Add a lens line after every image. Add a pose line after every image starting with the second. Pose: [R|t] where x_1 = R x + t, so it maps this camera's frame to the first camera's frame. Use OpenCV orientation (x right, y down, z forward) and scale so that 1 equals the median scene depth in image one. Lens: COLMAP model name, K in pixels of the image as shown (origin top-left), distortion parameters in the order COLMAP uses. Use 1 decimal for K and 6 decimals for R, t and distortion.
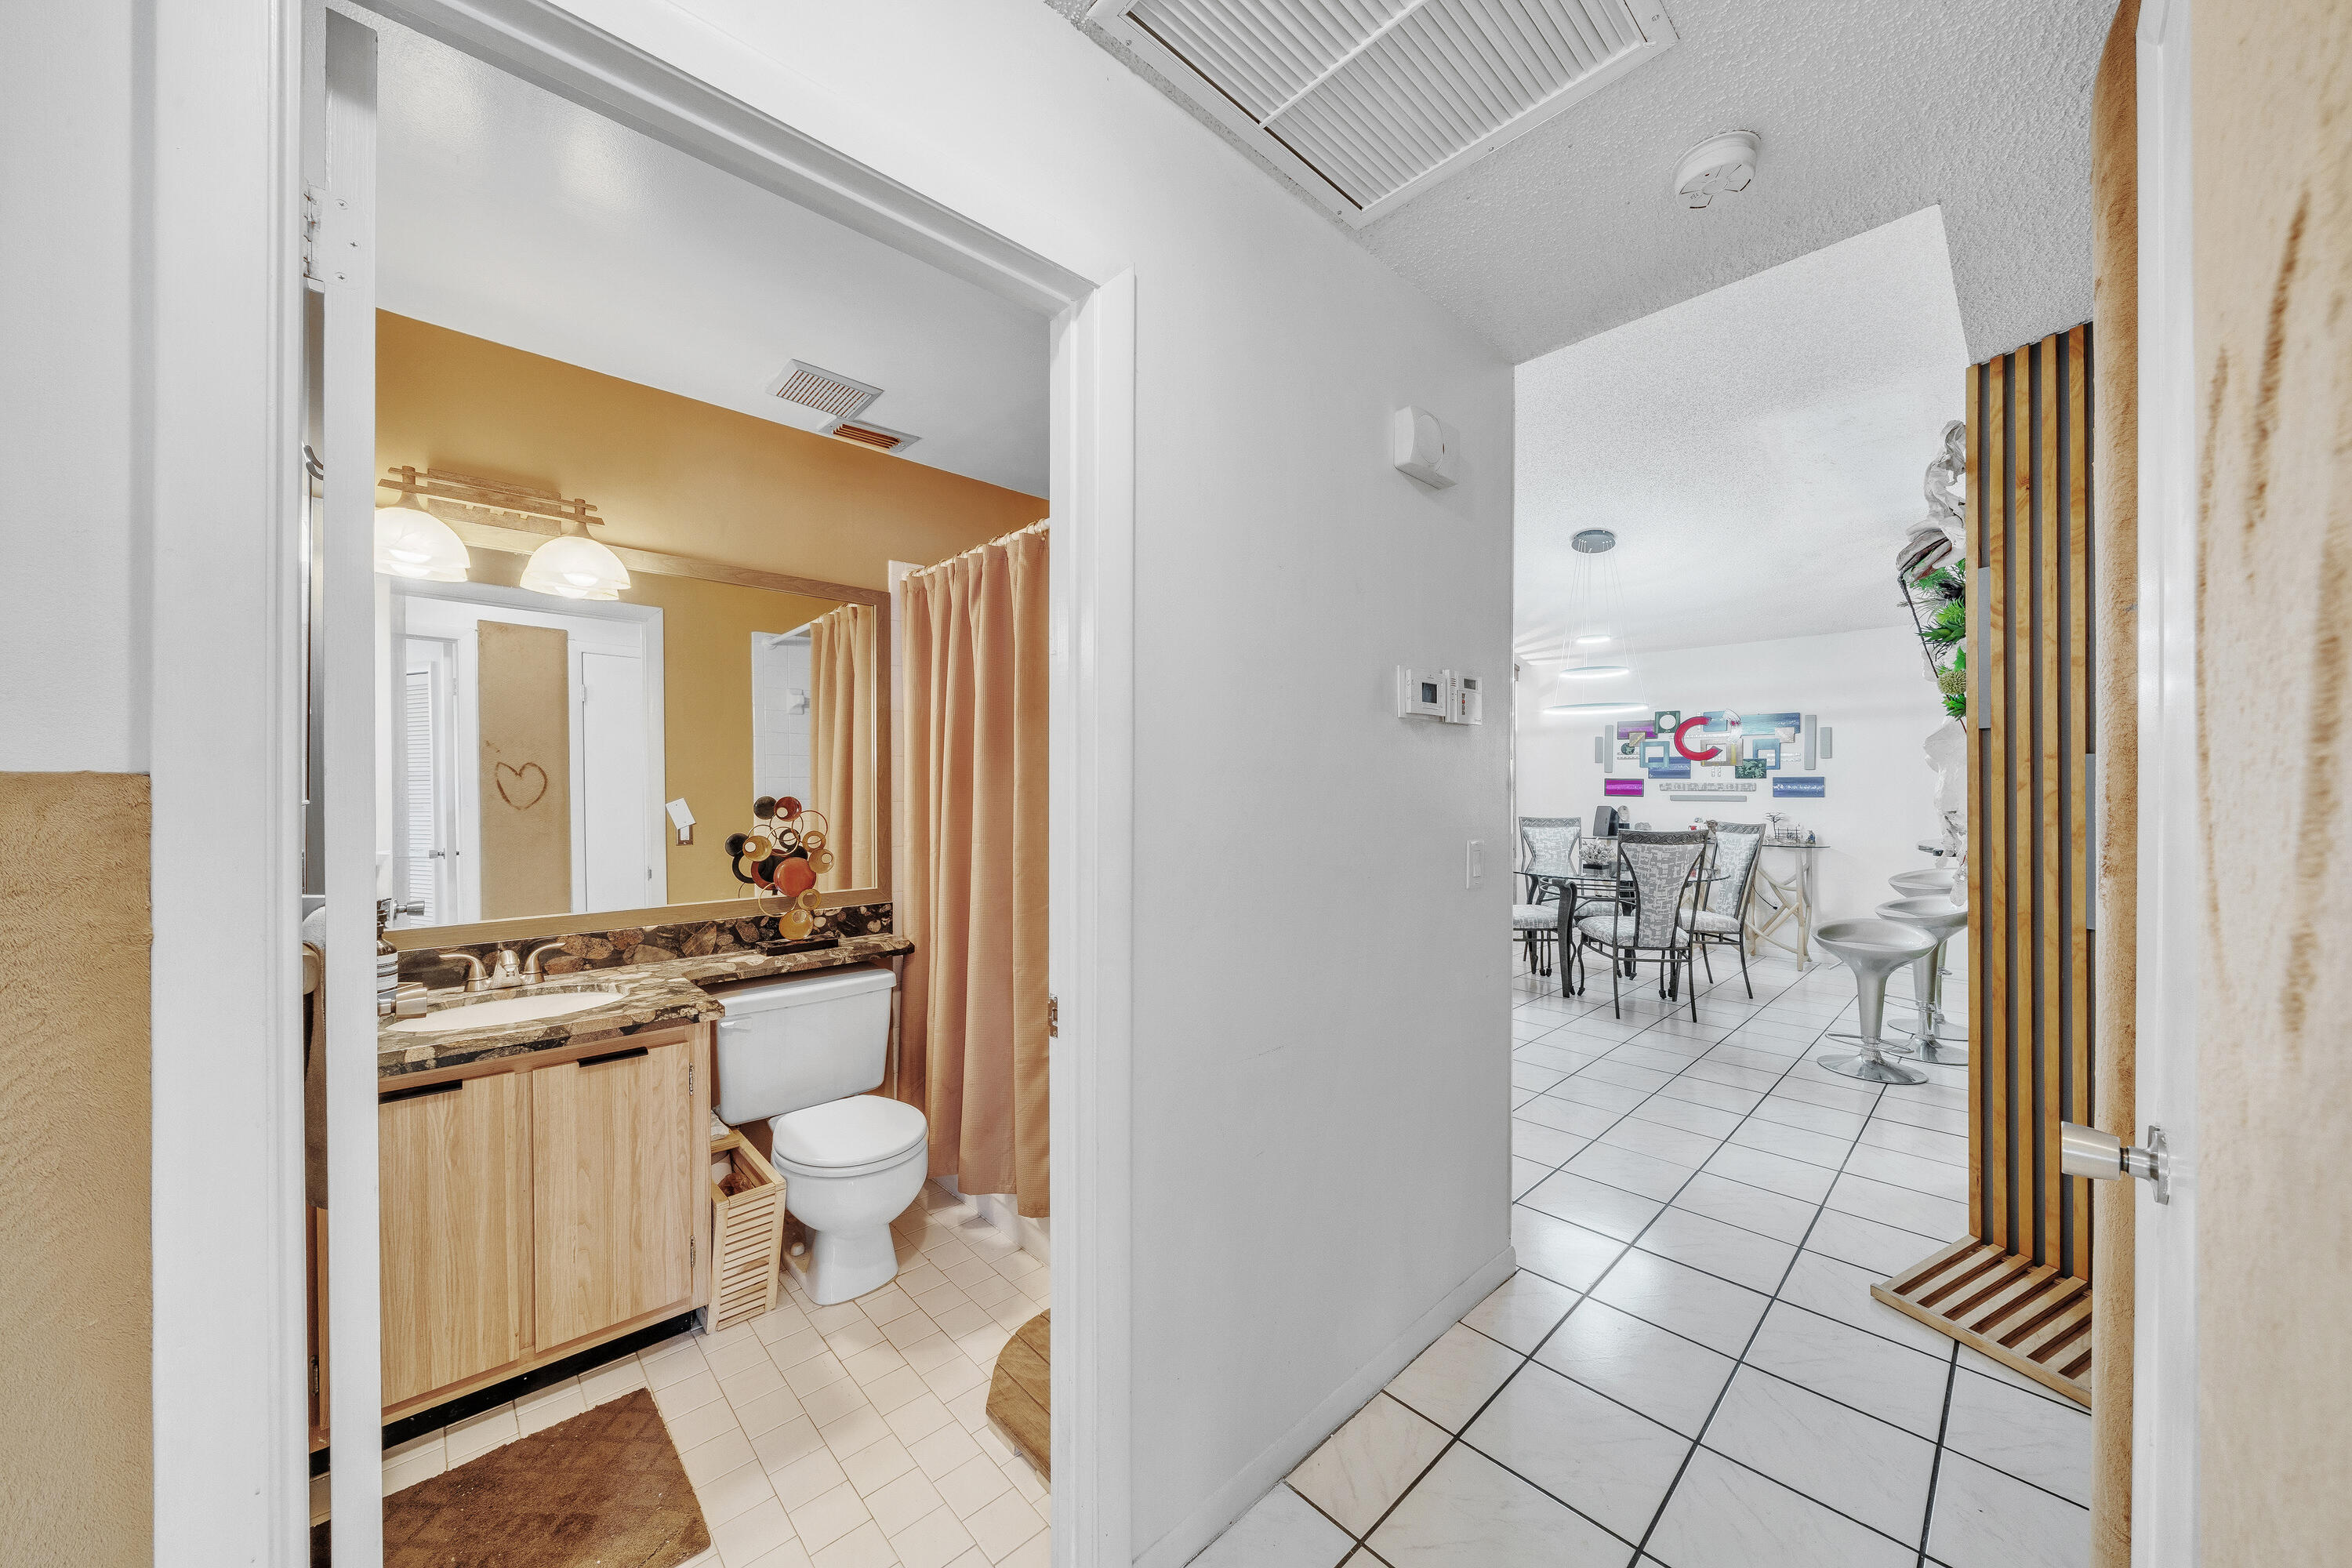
lens RADIAL K [[824.3, 0, 1173.4], [0, 824.3, 792.8], [0, 0, 1]] dist [-0.002643, 0.000174]
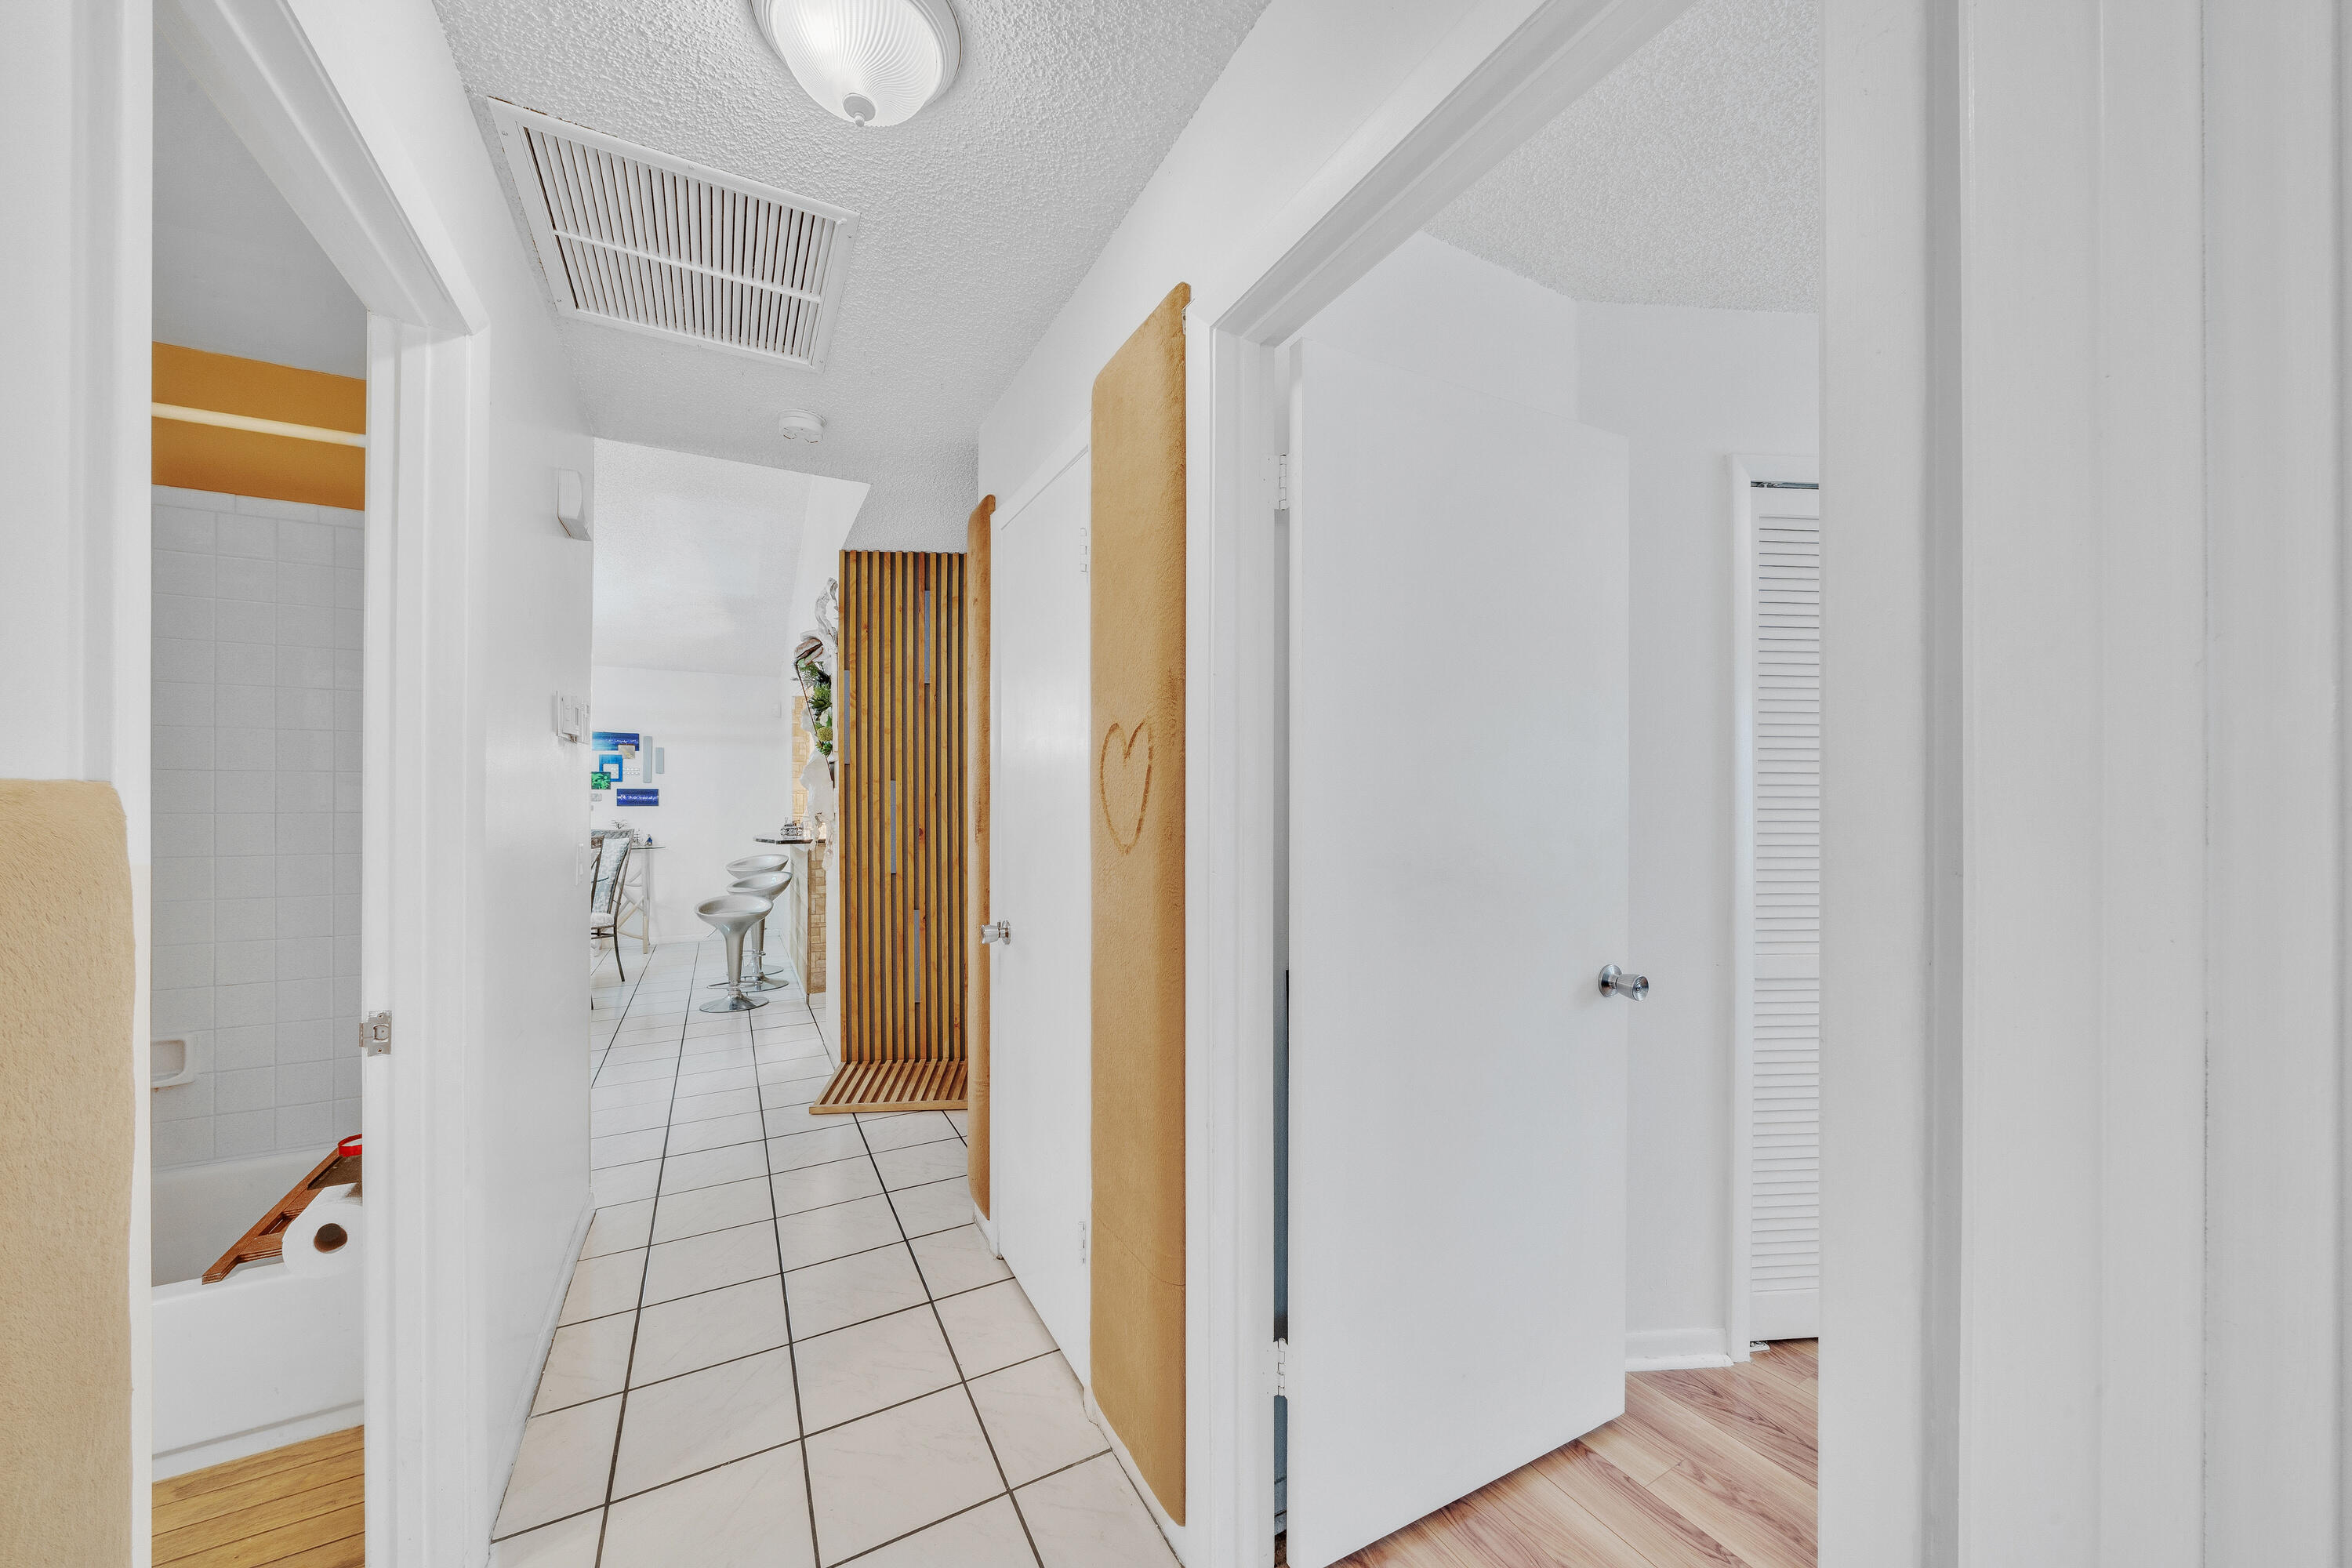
lens RADIAL K [[824.3, 0, 1156.7], [0, 824.3, 796.2], [0, 0, 1]] dist [-0.002643, 0.000174]
pose [[0.276815, 0.005494, 0.960908, -0.446984], [0.002578, 0.999976, -0.006460, 0.001925], [-0.960920, 0.004266, 0.276794, -0.089092]]
